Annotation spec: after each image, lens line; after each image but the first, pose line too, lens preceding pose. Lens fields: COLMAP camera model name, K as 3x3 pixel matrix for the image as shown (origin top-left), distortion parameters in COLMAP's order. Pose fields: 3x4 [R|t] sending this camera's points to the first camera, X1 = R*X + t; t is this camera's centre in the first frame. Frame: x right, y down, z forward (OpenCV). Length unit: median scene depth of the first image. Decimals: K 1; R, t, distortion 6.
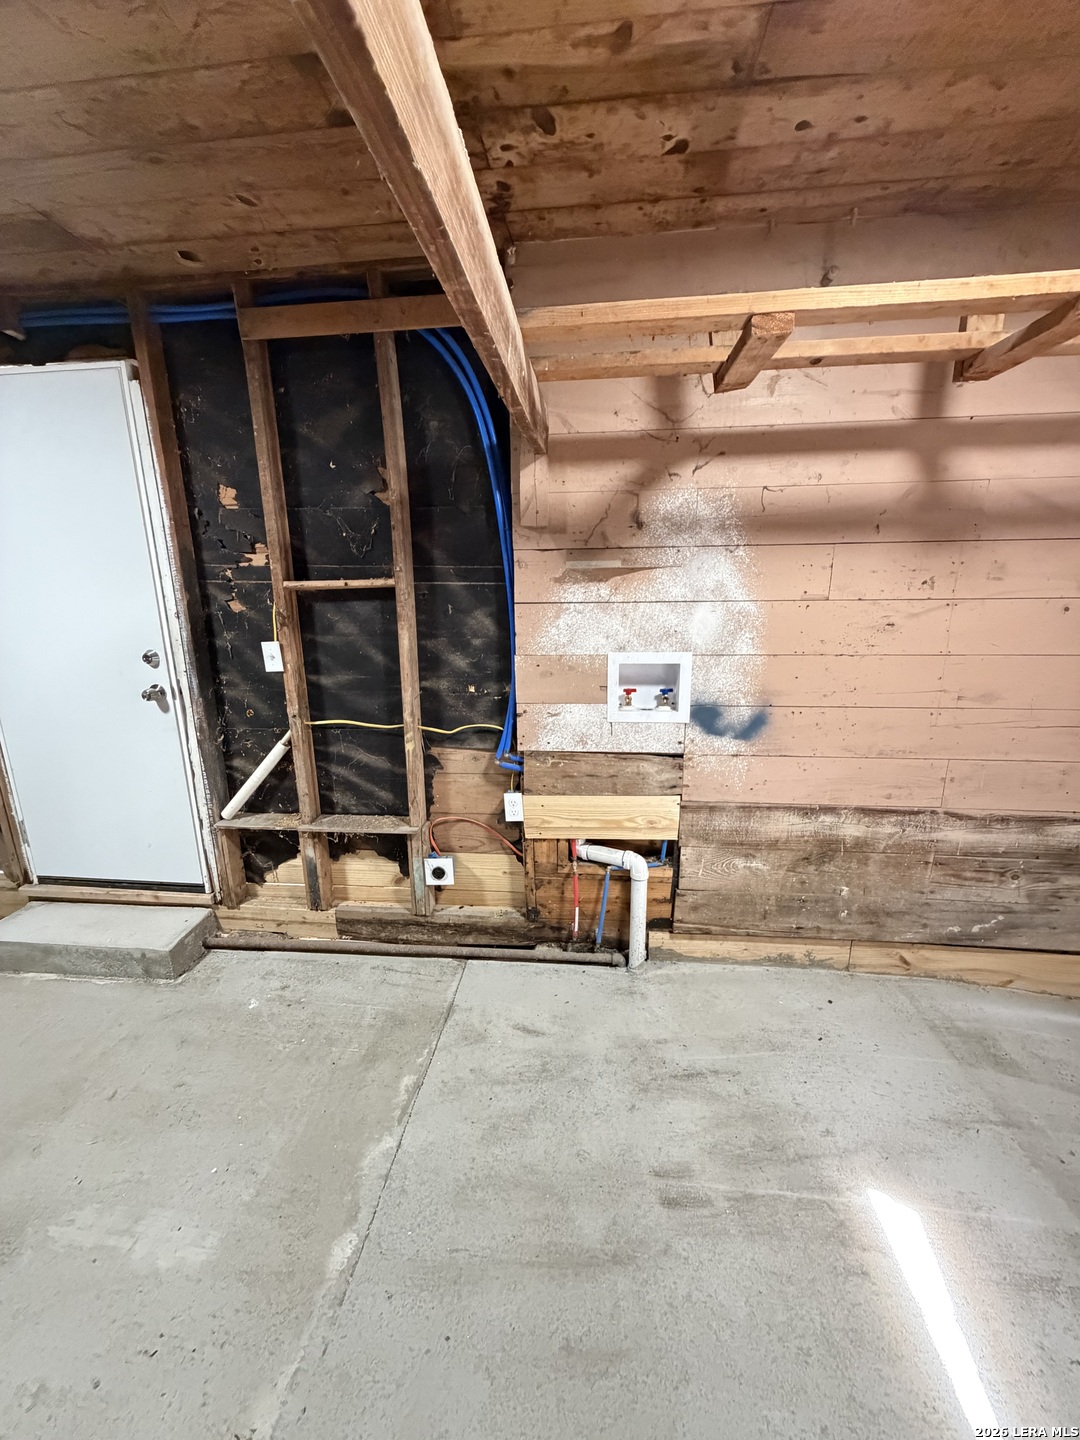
lens RADIAL K [[574.6, 0, 539.6], [0, 574.6, 713.8], [0, 0, 1]] dist [-0.000081, 0.000662]
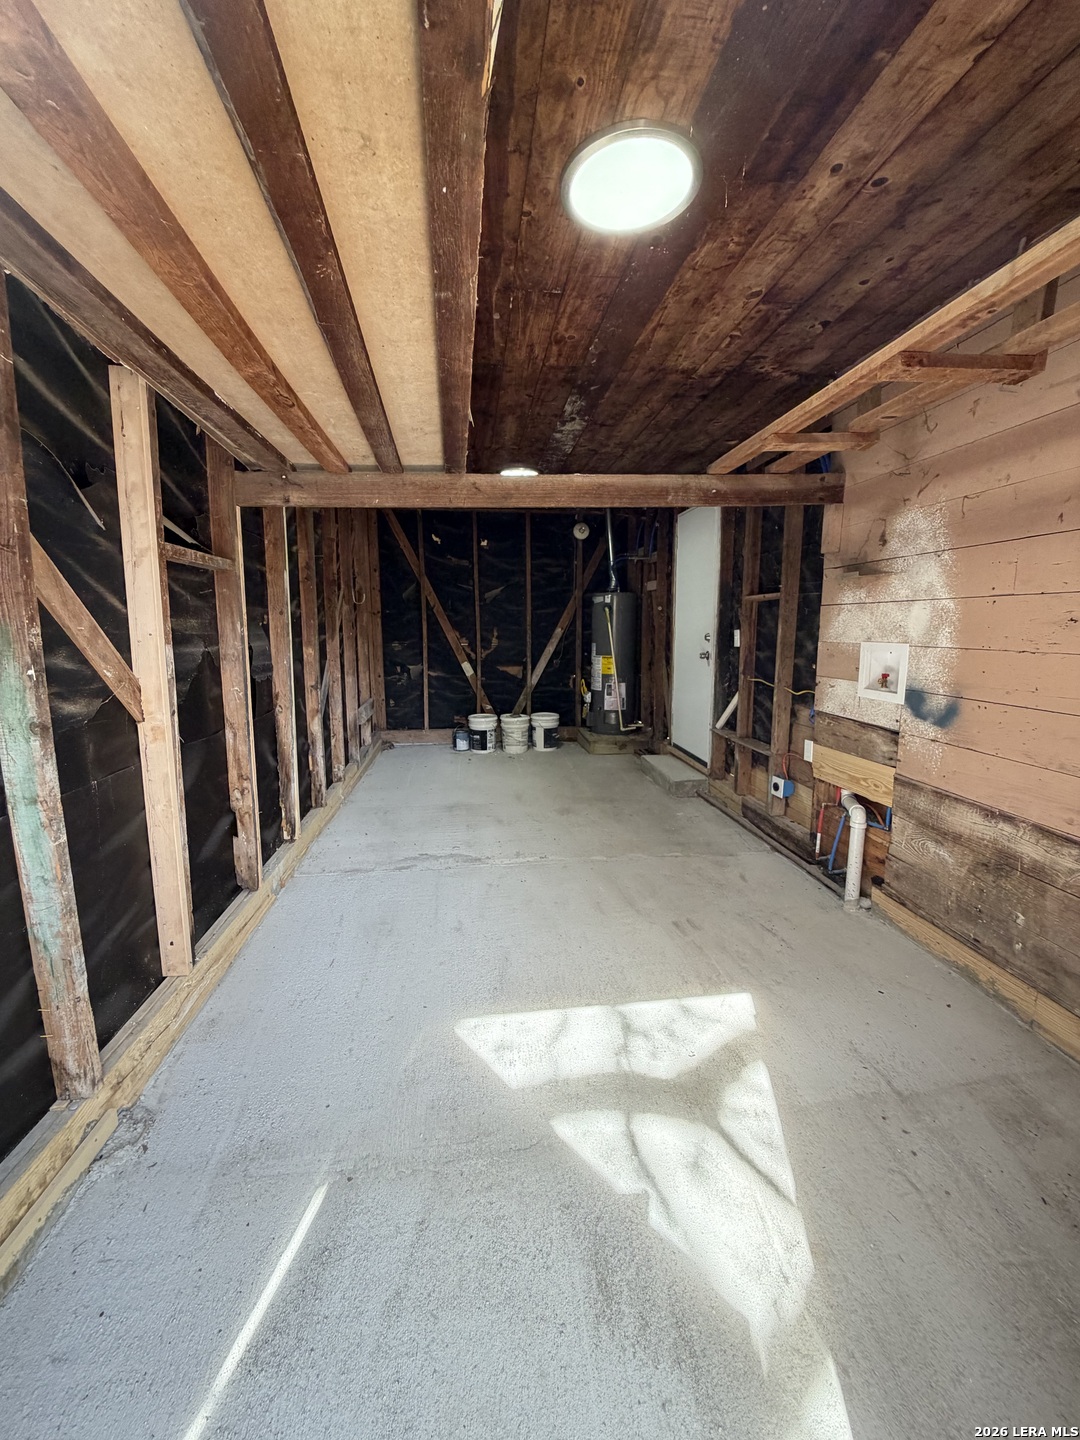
lens RADIAL K [[574.6, 0, 534.9], [0, 574.6, 714.2], [0, 0, 1]] dist [-0.000081, 0.000662]
pose [[0.215718, 0.163907, -0.962601, 1.196982], [-0.213087, 0.969954, 0.117406, 0.055752], [0.952922, 0.179791, 0.244162, 0.003545]]
